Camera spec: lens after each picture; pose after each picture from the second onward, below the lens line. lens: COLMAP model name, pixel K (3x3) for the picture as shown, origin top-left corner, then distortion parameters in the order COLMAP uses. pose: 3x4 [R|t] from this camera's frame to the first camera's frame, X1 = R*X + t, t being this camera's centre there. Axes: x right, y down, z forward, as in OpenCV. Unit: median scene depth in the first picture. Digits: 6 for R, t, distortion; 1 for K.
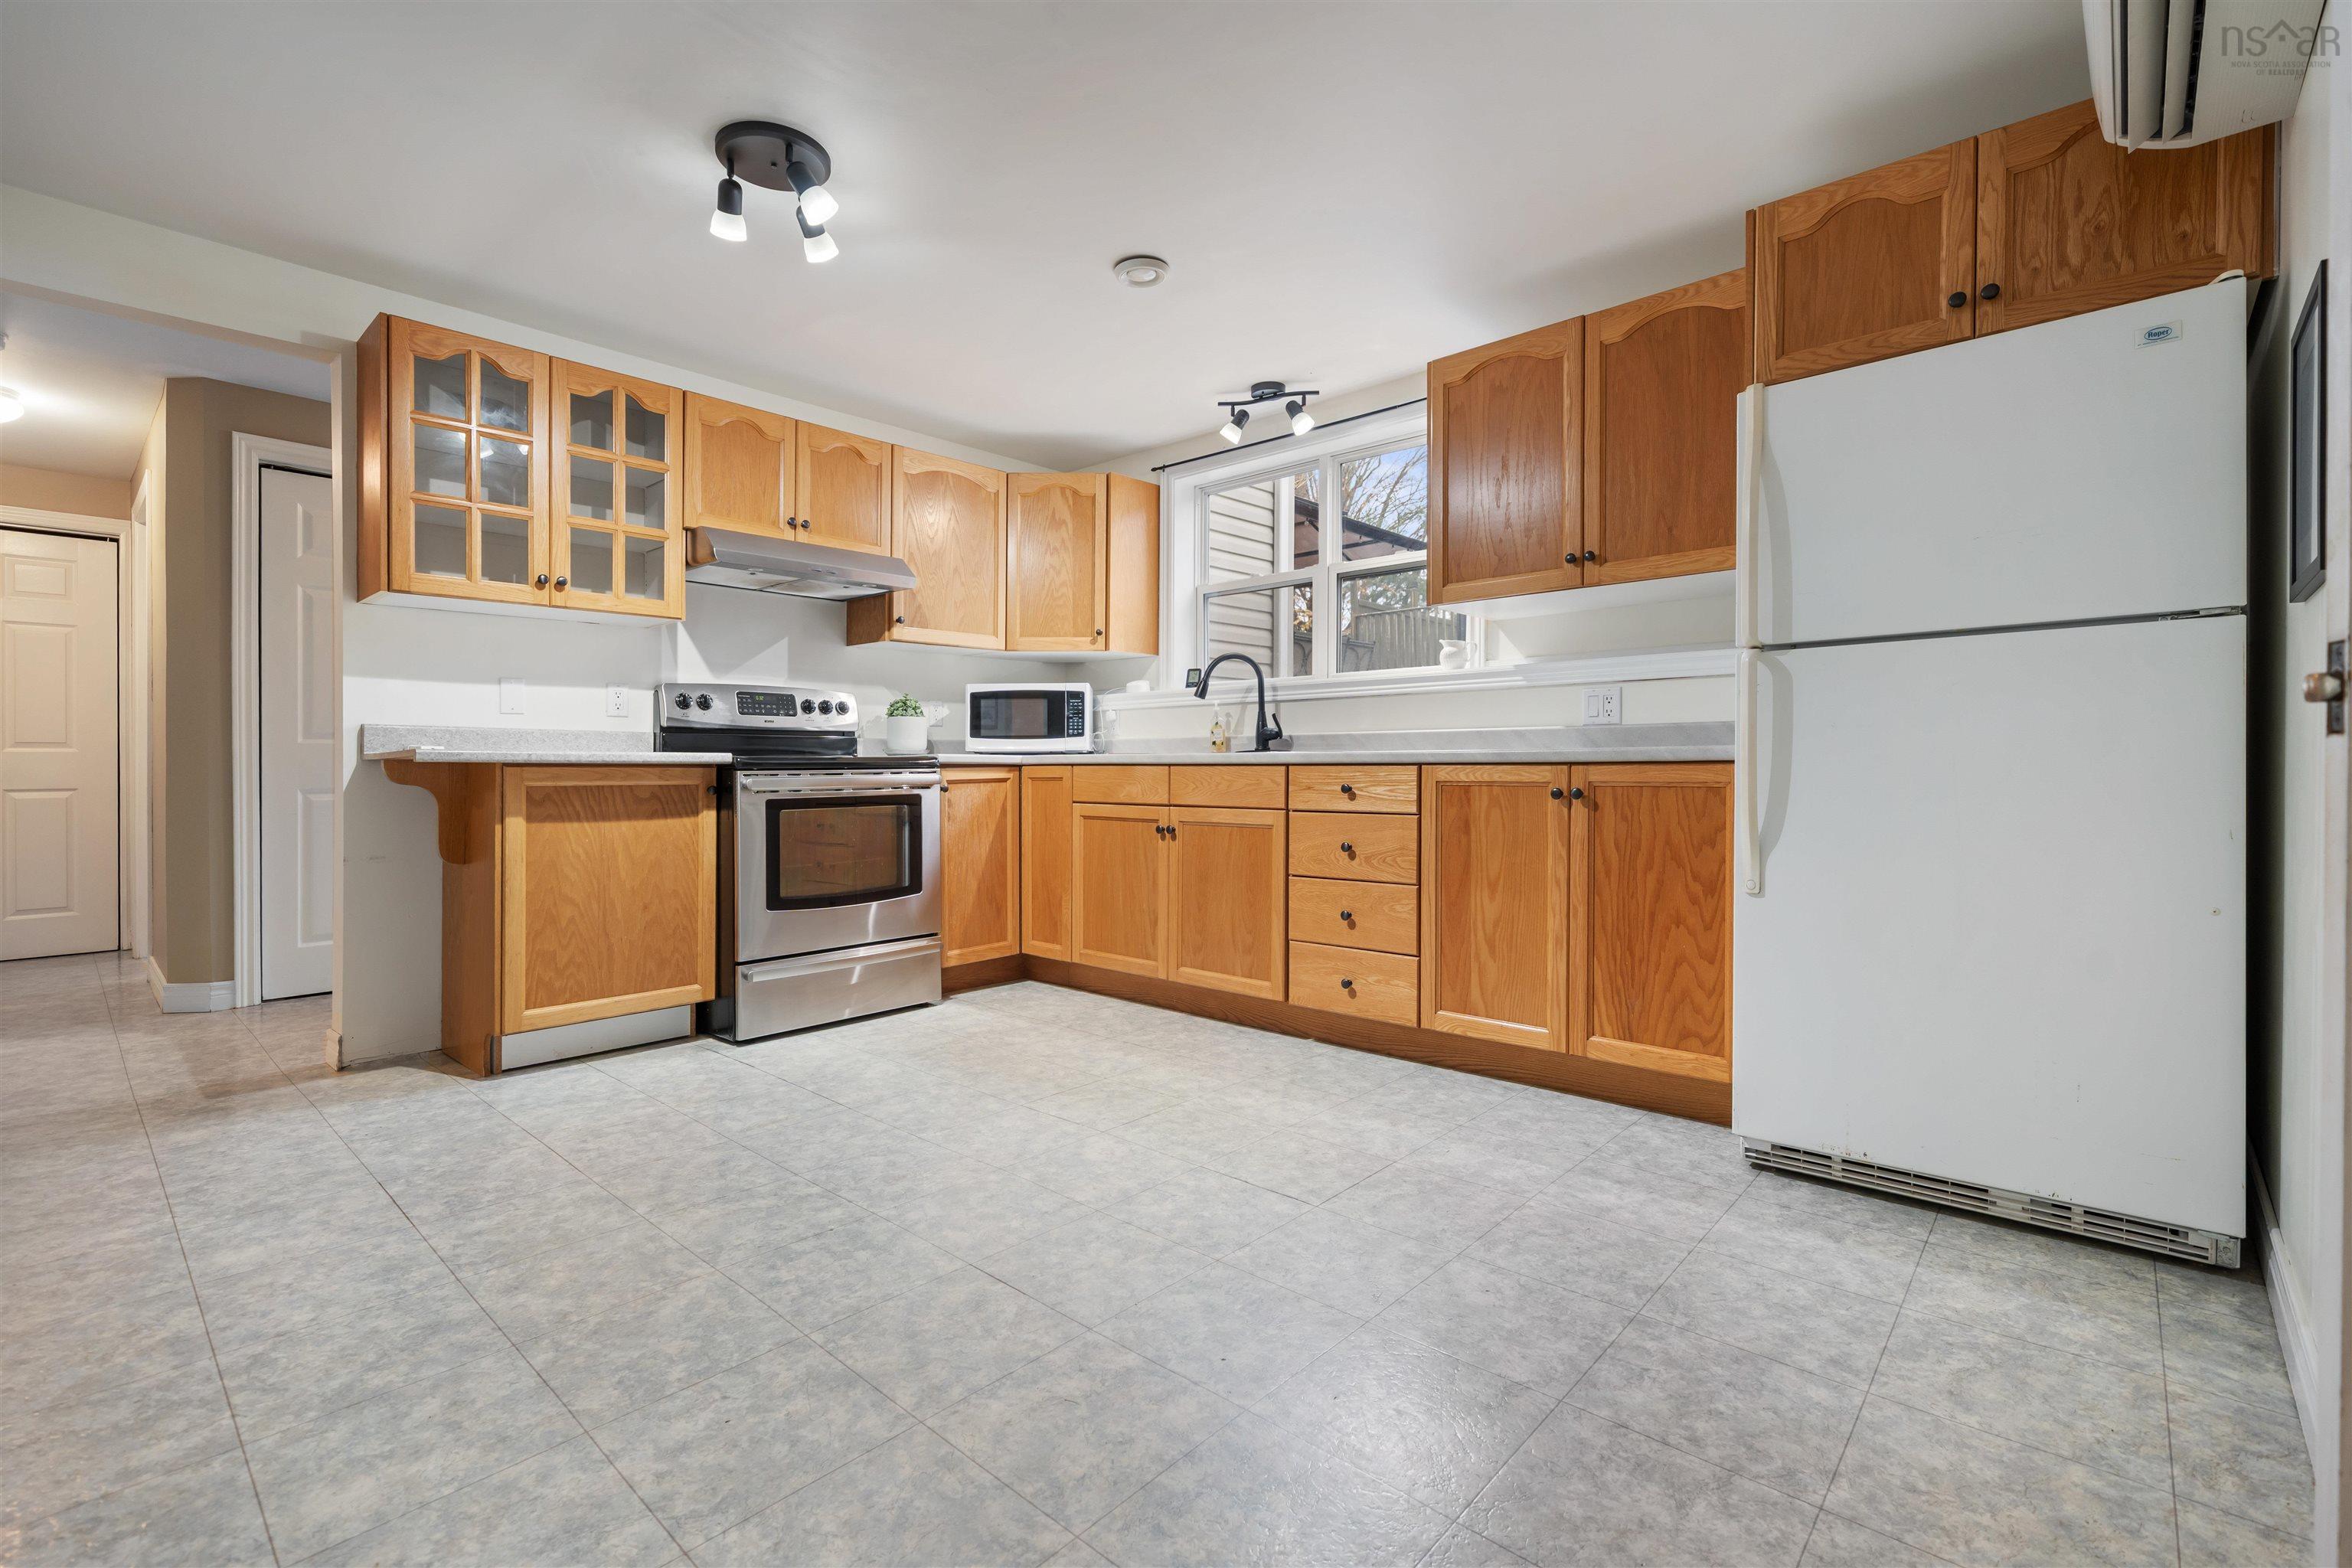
lens RADIAL K [[1047.9, 0, 1176.0], [0, 1047.9, 784.0], [0, 0, 1]] dist [0.001604, 0.000615]
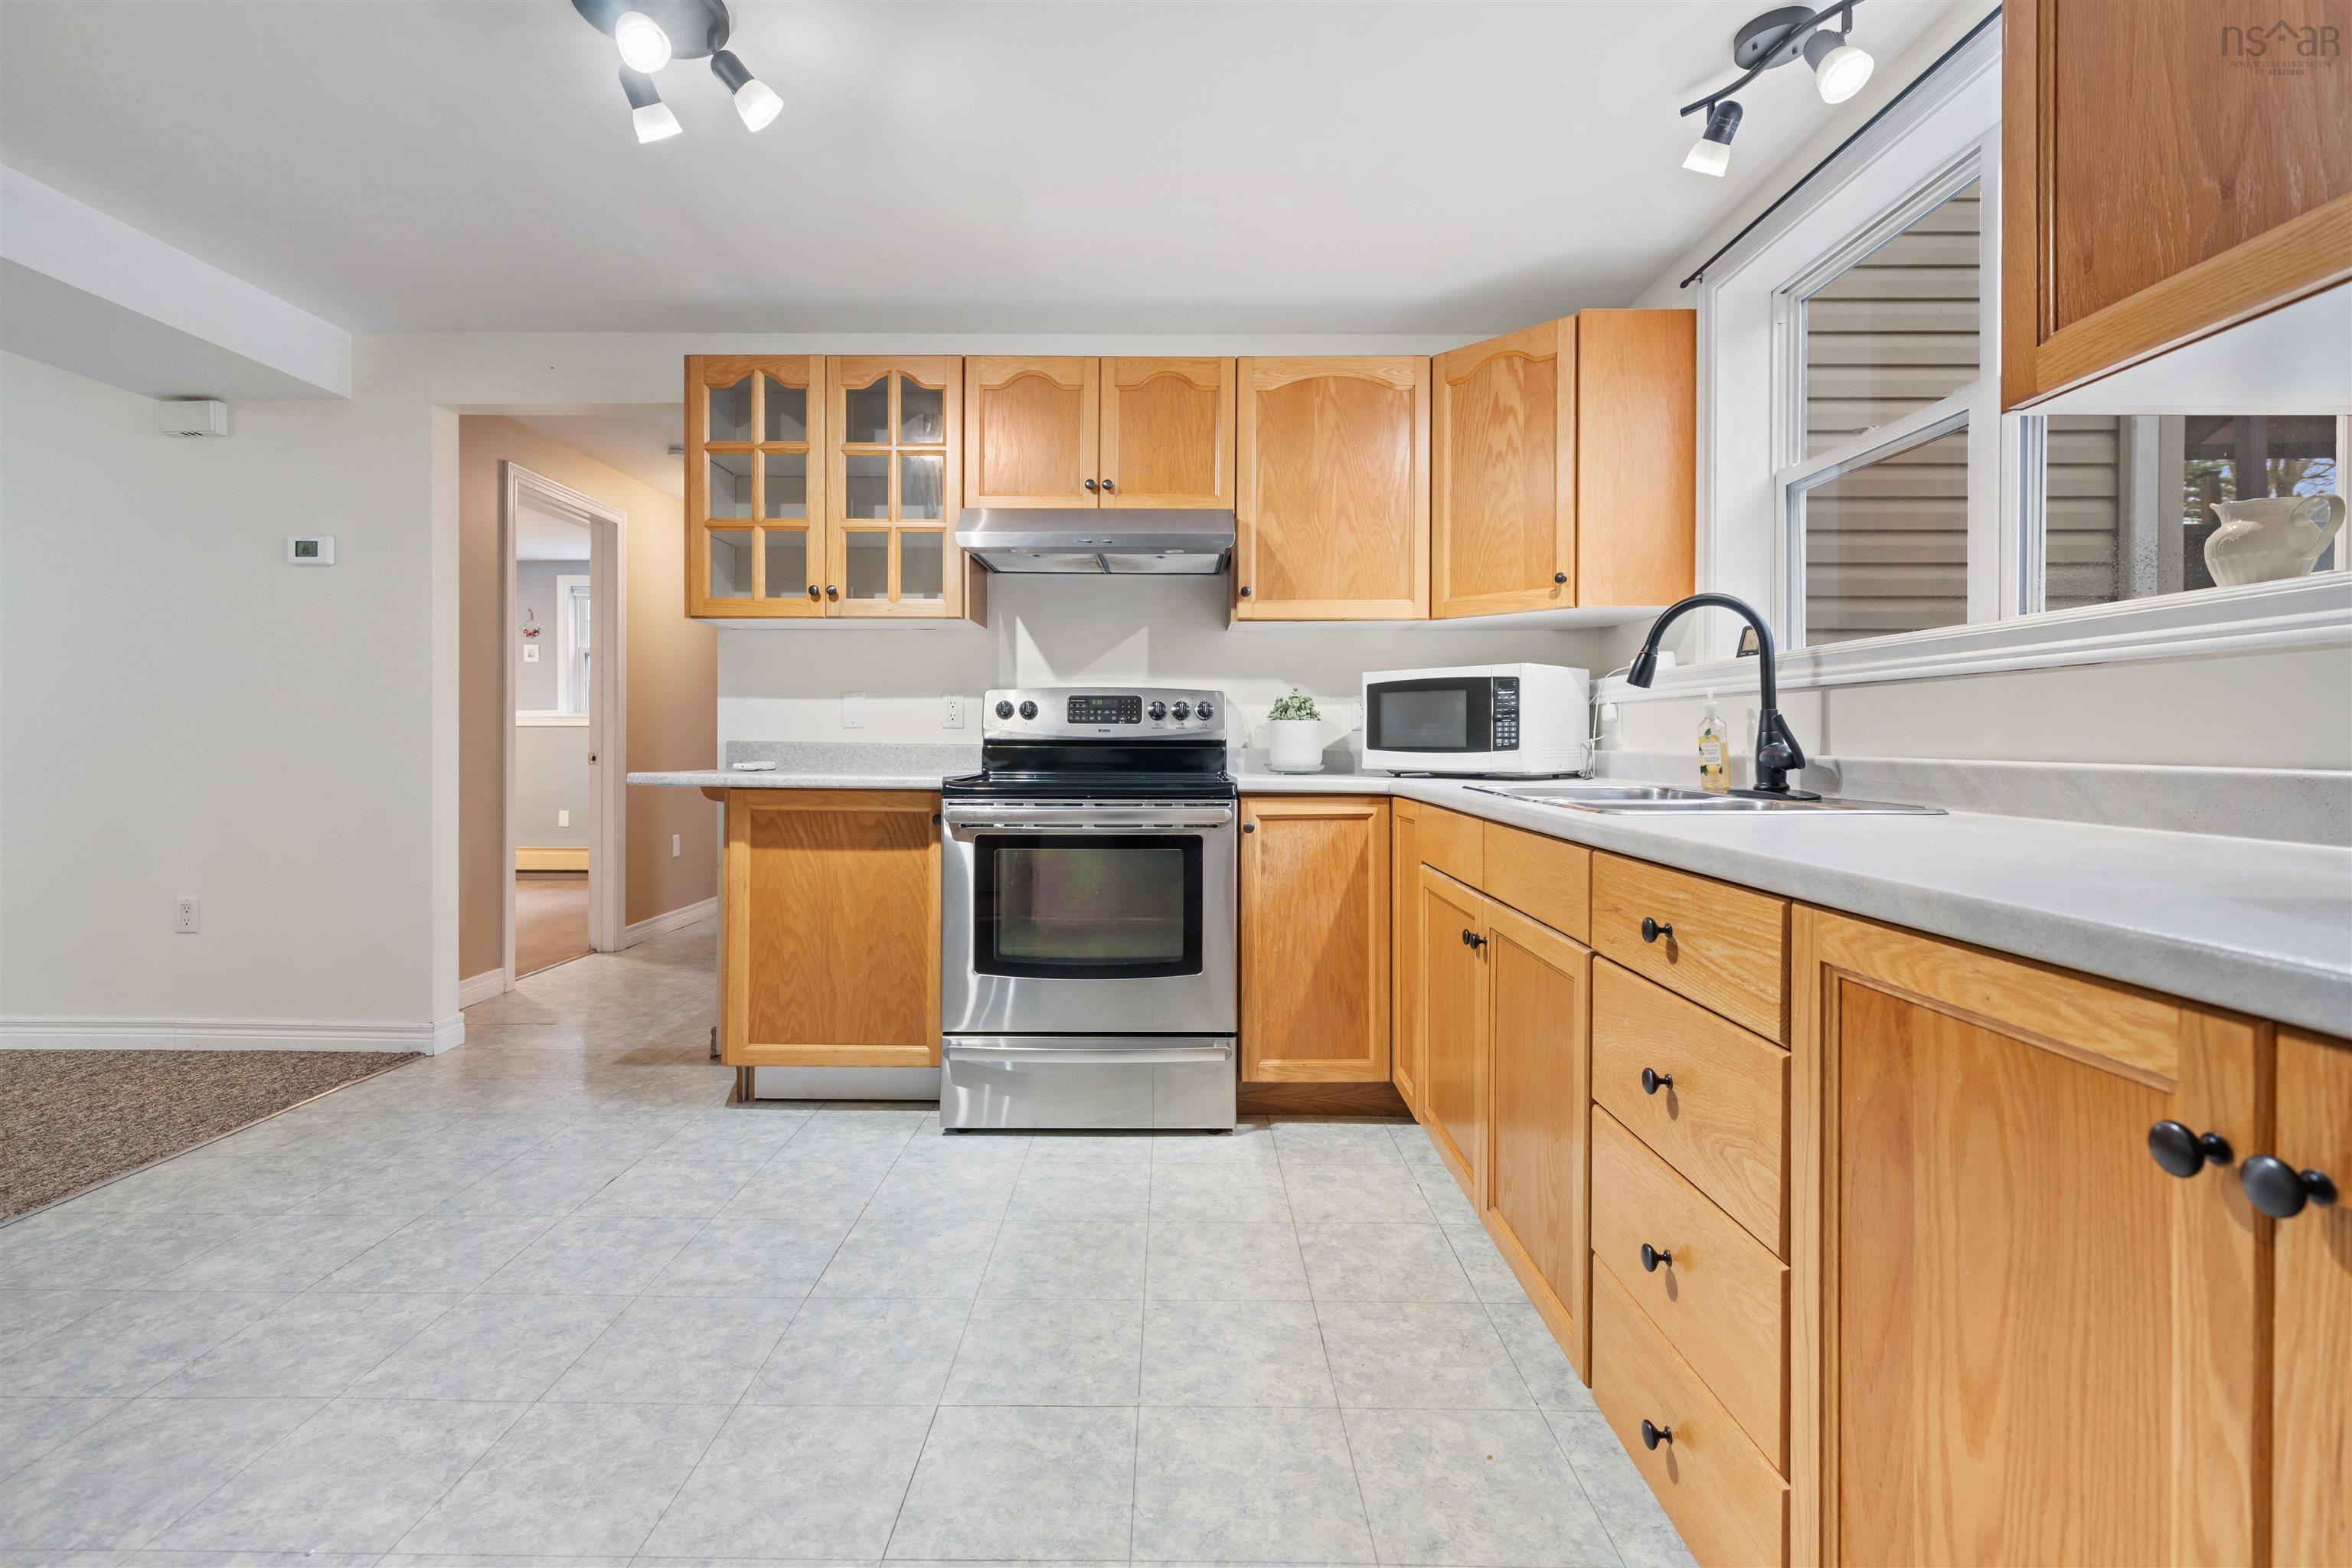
lens RADIAL K [[1062.1, 0, 1149.0], [0, 1062.1, 744.7], [0, 0, 1]] dist [0.000340, -0.000706]
pose [[0.668235, 0.011306, -0.743864, 0.314739], [-0.021381, 0.999763, -0.004011, -0.056269], [0.743643, 0.018585, 0.668319, 0.572971]]
